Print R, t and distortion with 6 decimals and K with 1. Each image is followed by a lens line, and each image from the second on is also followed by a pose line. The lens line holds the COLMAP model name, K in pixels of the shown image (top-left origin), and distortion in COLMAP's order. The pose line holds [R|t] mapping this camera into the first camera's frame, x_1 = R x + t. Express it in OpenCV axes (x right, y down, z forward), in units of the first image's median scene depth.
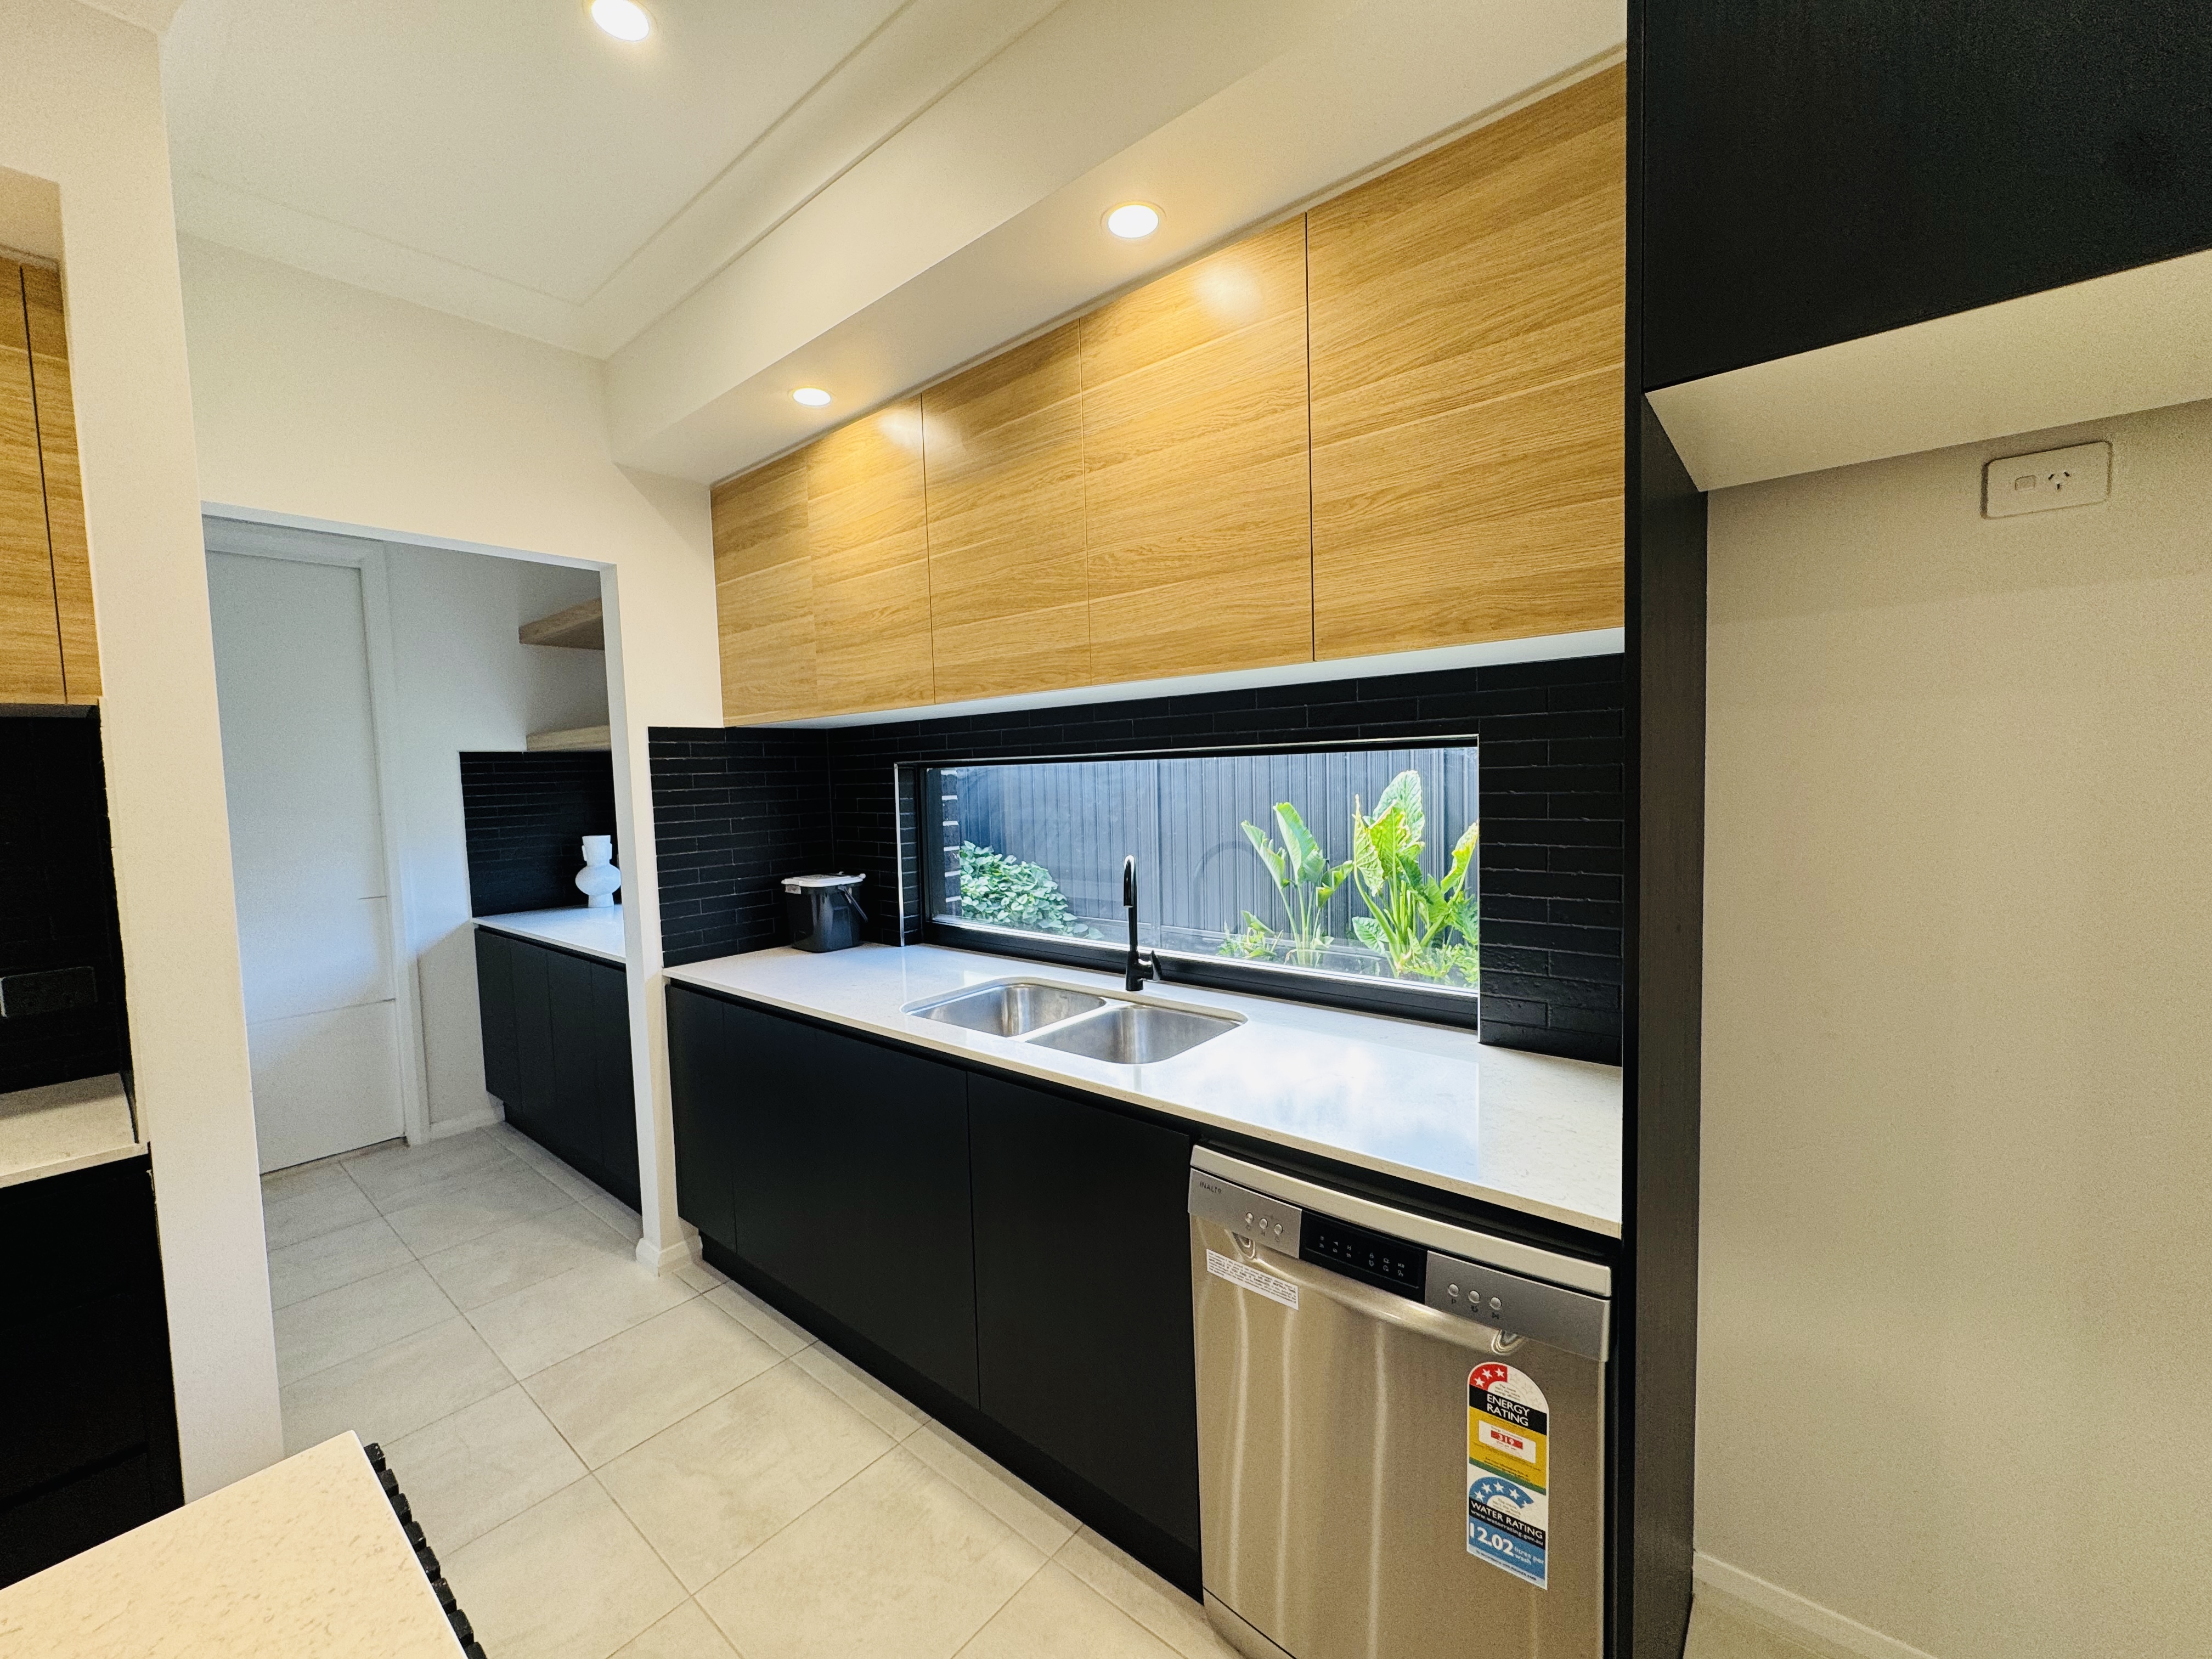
lens RADIAL K [[882.0, 0, 1101.4], [0, 882.0, 824.4], [0, 0, 1]] dist [-0.000674, 0.000136]
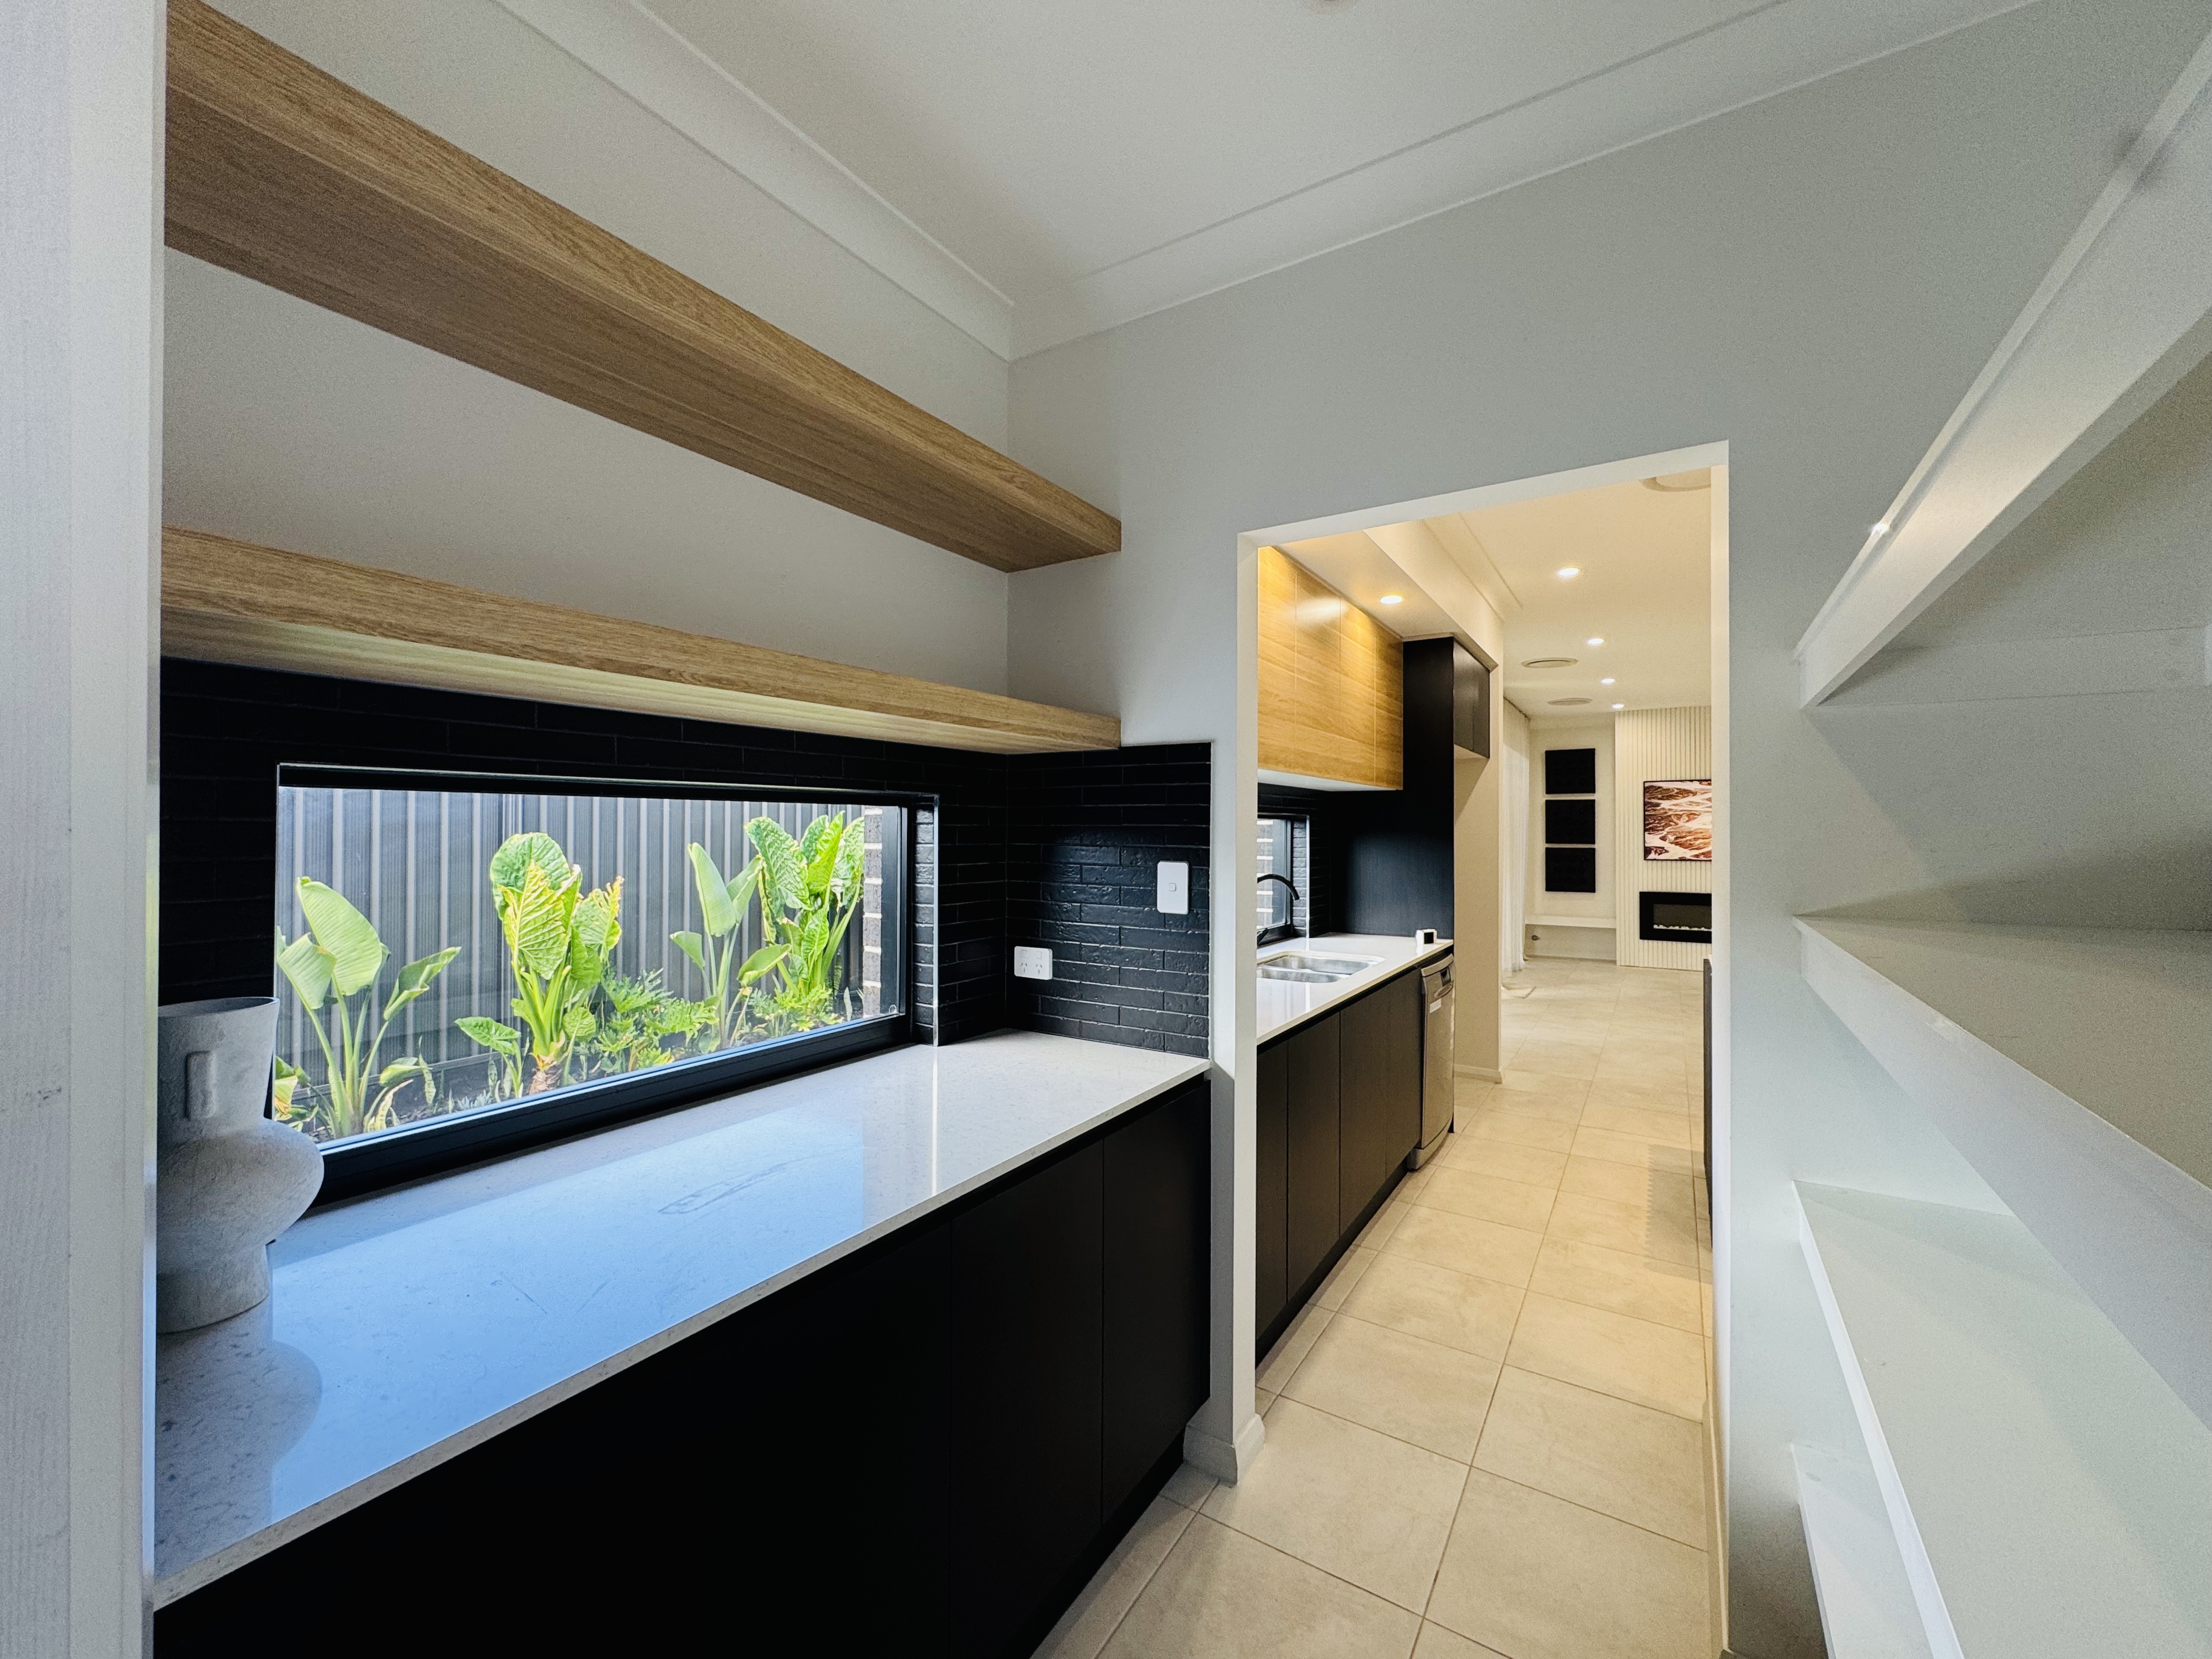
lens RADIAL K [[882.0, 0, 1101.4], [0, 882.0, 824.4], [0, 0, 1]] dist [-0.000674, 0.000136]
pose [[-0.123062, 0.035855, 0.991751, -1.282890], [0.057534, 0.997924, -0.028939, -0.023181], [-0.990730, 0.053498, -0.124869, 1.210984]]
